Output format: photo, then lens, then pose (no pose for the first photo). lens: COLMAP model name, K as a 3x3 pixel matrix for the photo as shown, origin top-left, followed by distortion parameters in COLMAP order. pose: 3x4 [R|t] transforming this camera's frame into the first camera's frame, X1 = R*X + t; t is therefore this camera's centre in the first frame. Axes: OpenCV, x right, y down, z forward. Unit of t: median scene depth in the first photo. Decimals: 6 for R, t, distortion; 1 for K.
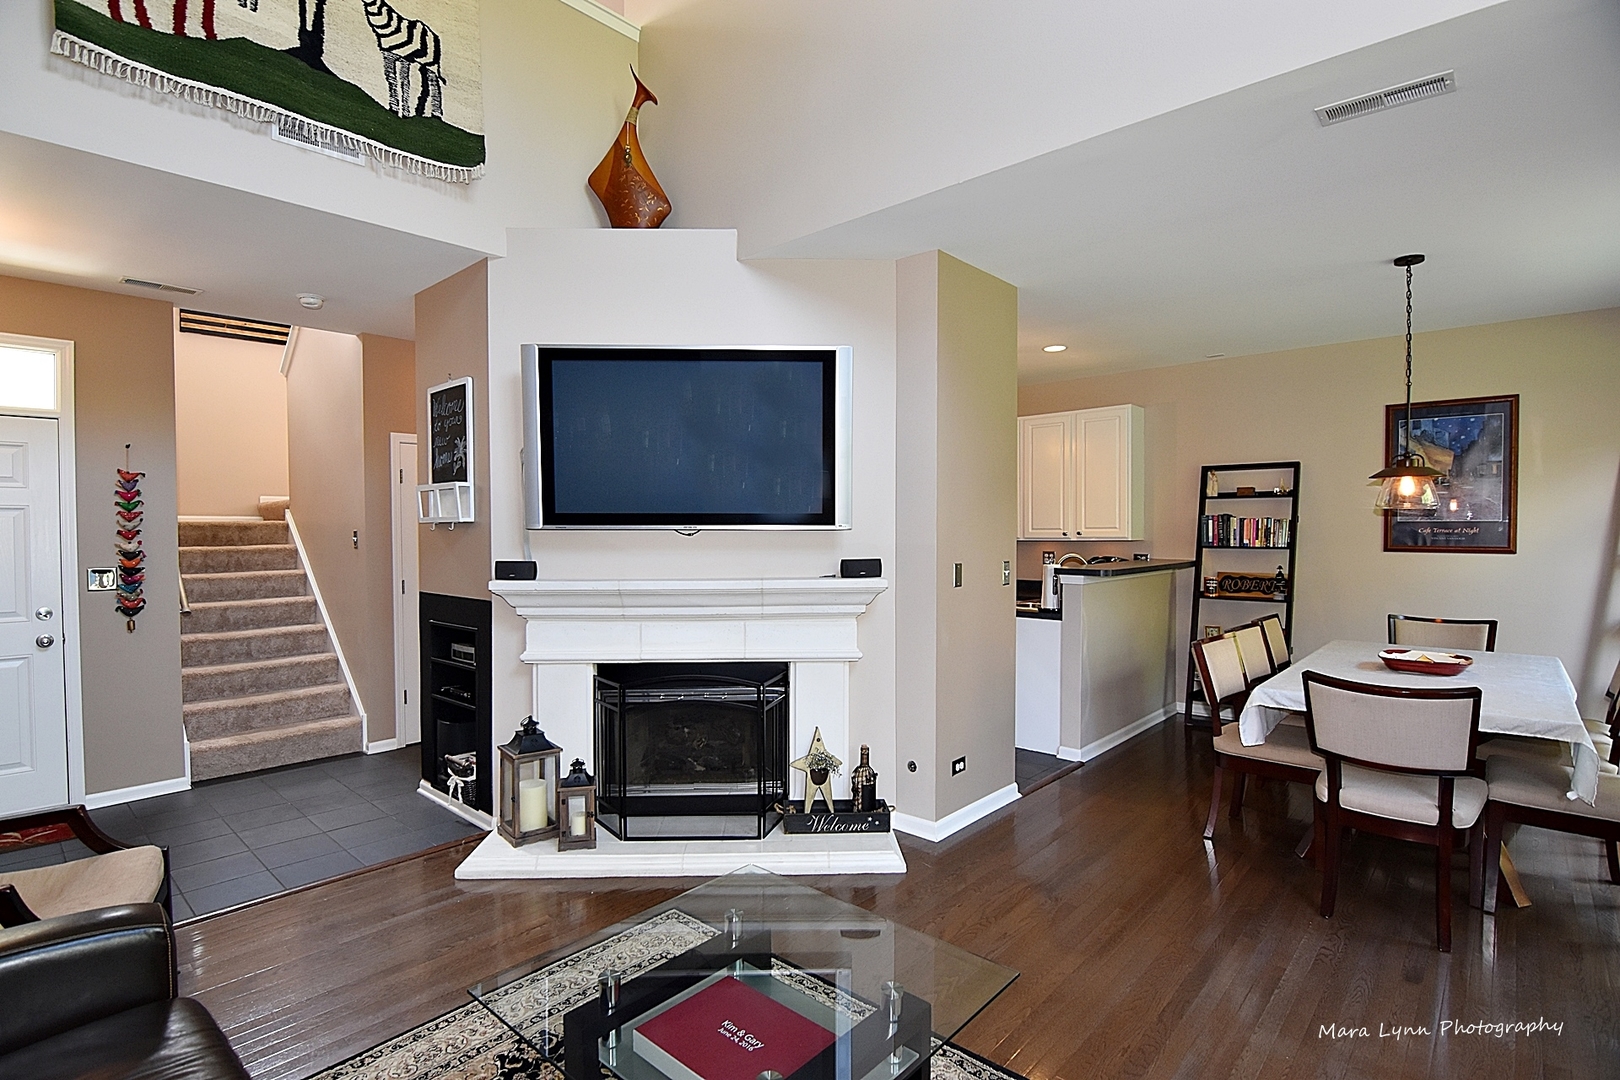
lens RADIAL K [[790.5, 0, 807.9], [0, 790.5, 543.2], [0, 0, 1]] dist [-0.020218, -0.001942]
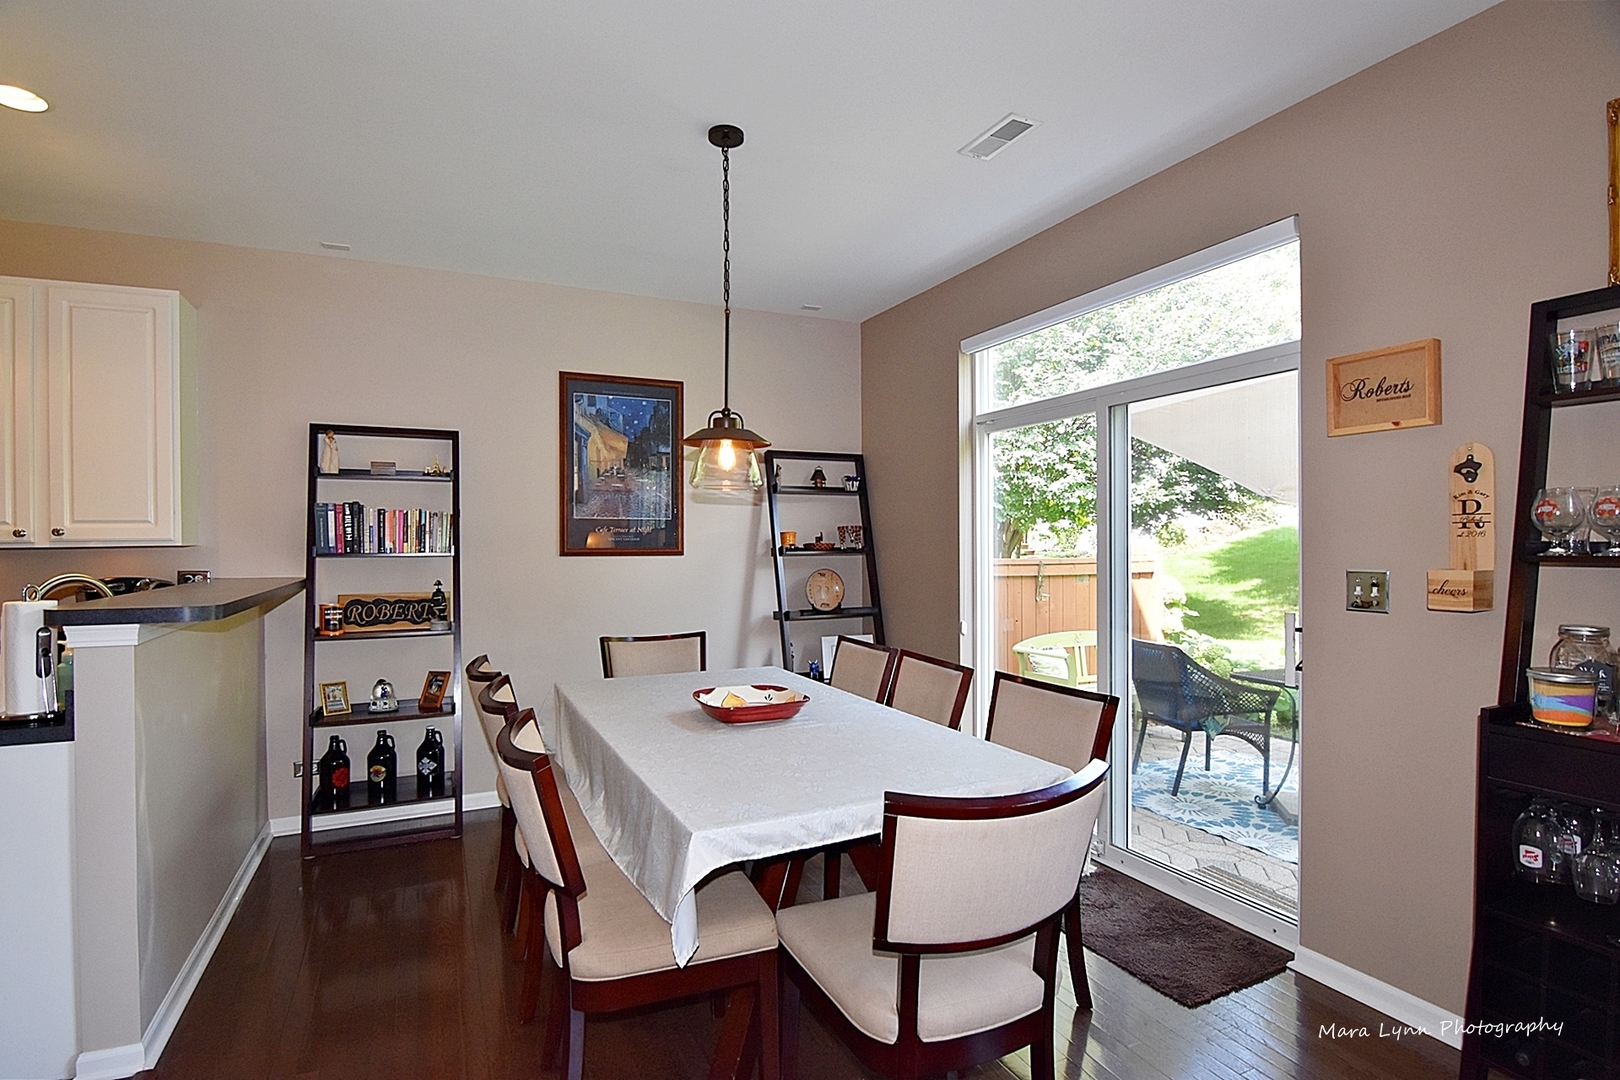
lens RADIAL K [[790.5, 0, 807.9], [0, 790.5, 543.2], [0, 0, 1]] dist [-0.020218, -0.001942]
pose [[0.382058, -0.001368, 0.924137, 0.090412], [0.019665, 0.999785, -0.006650, 0.007076], [-0.923929, 0.020714, 0.382002, 0.430938]]
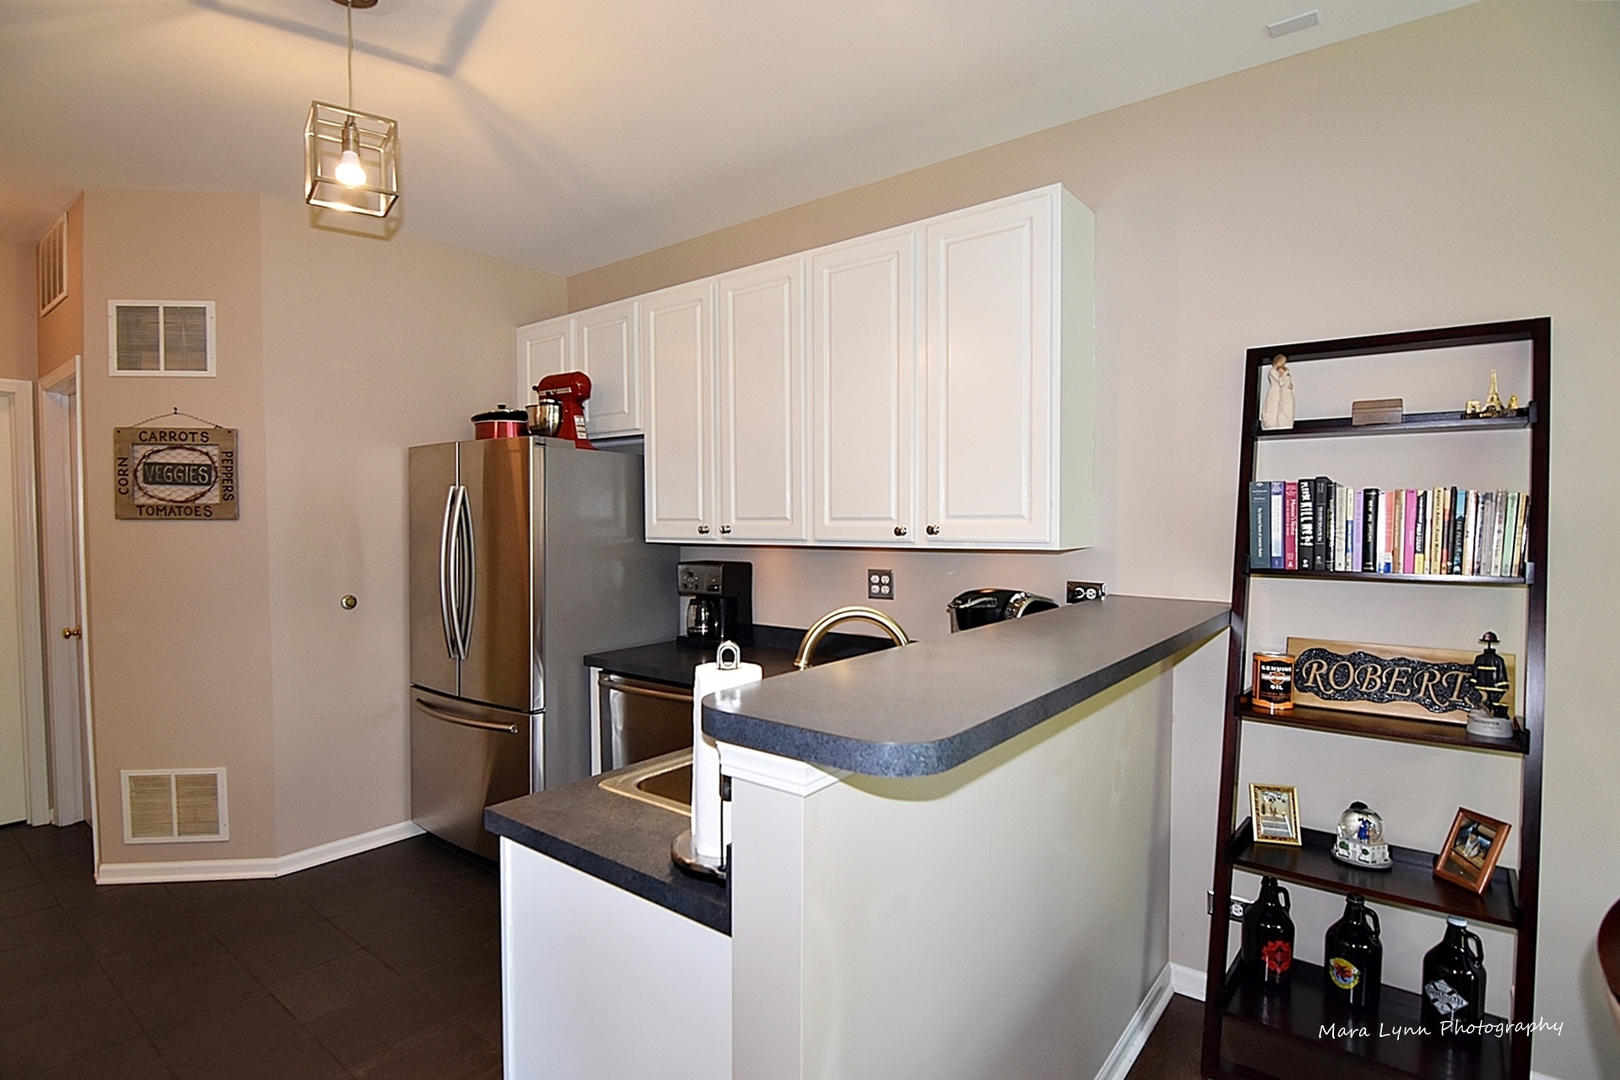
lens RADIAL K [[790.5, 0, 807.9], [0, 790.5, 543.2], [0, 0, 1]] dist [-0.020218, -0.001942]
pose [[0.998348, -0.001314, 0.057447, 0.287602], [0.000142, 0.999792, 0.020397, -0.015579], [-0.057461, -0.020355, 0.998140, 0.673246]]
